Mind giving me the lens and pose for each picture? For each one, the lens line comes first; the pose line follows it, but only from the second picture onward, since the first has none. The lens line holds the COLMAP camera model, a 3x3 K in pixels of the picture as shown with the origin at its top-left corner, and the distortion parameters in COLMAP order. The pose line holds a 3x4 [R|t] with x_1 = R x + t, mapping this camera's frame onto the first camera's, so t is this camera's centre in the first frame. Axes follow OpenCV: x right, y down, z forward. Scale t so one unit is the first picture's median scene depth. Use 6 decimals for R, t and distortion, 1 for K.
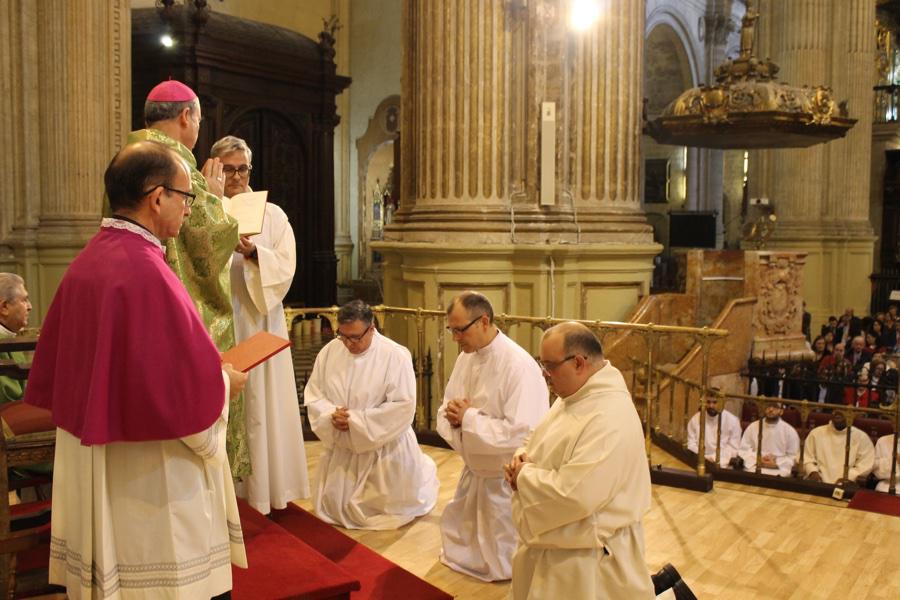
lens RADIAL K [[937.0, 0, 450.0], [0, 937.0, 300.0], [0, 0, 1]] dist [-0.131650, 0.198156]
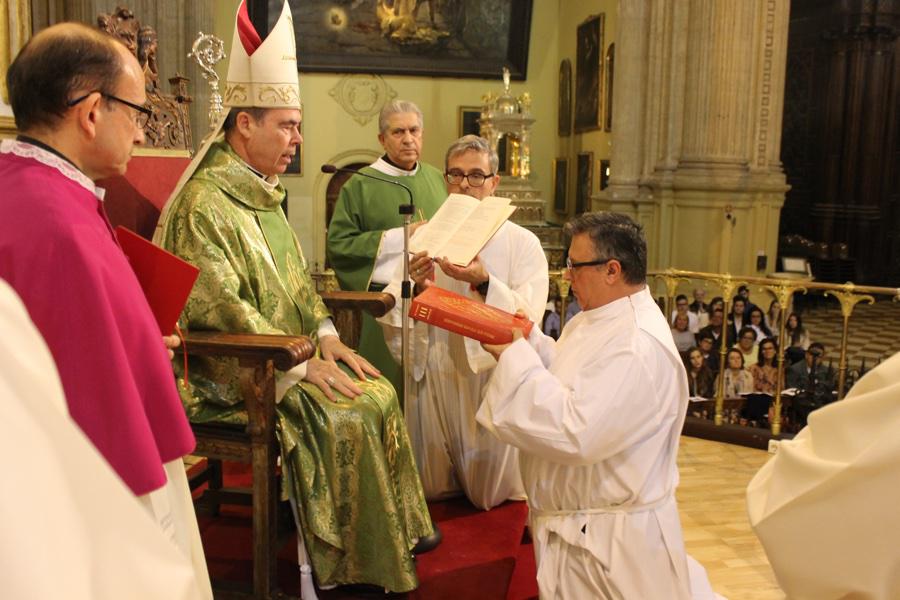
lens RADIAL K [[886.0, 0, 450.0], [0, 886.0, 300.0], [0, 0, 1]] dist [-0.137423, 0.161243]
pose [[0.710272, 0.119829, -0.693653, 0.058880], [-0.073876, 0.992652, 0.095836, -0.010255], [0.700040, -0.016826, 0.713906, 0.138488]]
